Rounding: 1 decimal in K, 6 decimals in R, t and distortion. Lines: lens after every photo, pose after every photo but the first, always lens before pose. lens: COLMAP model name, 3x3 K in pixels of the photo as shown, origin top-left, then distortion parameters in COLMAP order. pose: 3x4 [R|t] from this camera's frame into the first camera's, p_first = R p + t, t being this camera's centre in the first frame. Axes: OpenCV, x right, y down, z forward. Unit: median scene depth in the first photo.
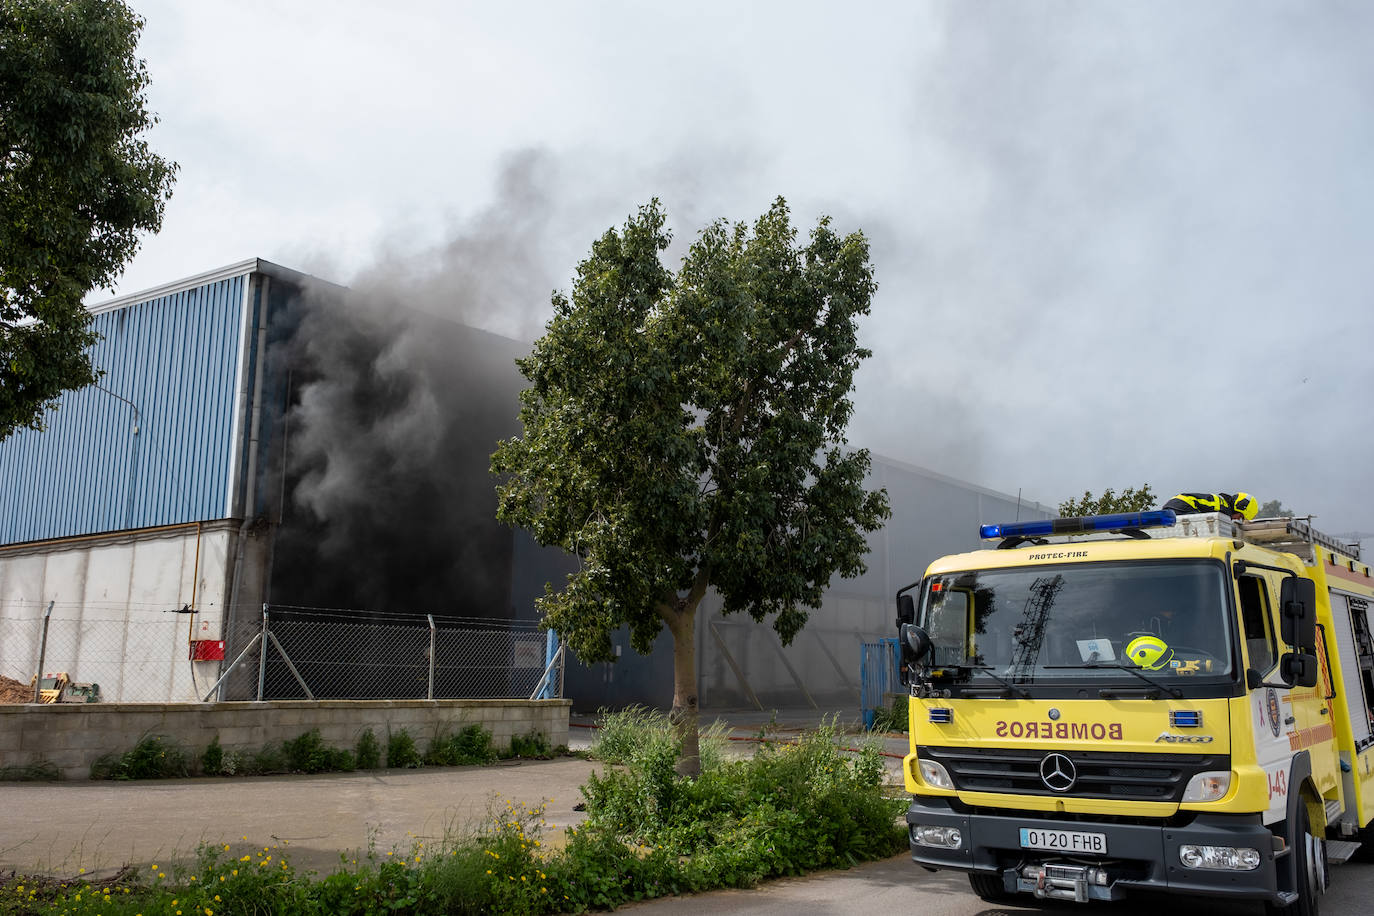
lens RADIAL K [[1179.1, 0, 687.0], [0, 1179.1, 458.0], [0, 0, 1]] dist [-0.003782, 0.003407]
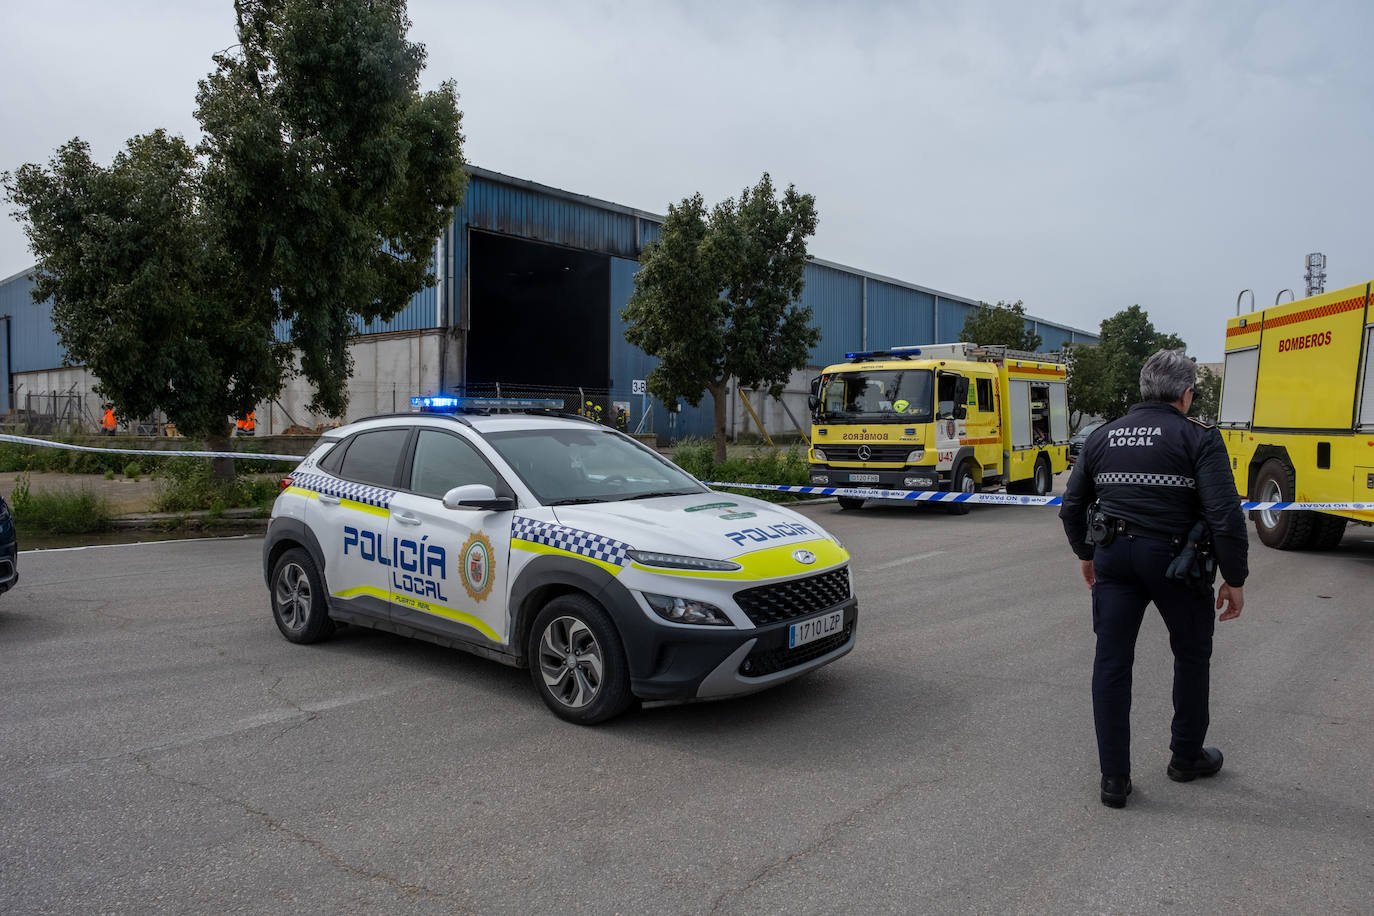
lens RADIAL K [[954.1, 0, 725.0], [0, 954.1, 462.6], [0, 0, 1]] dist [-0.113063, 0.000146]
pose [[0.999998, -0.000979, -0.001934, 0.010762], [0.001375, 0.976283, 0.216494, -0.099485], [0.001676, -0.216496, 0.976282, -0.637425]]
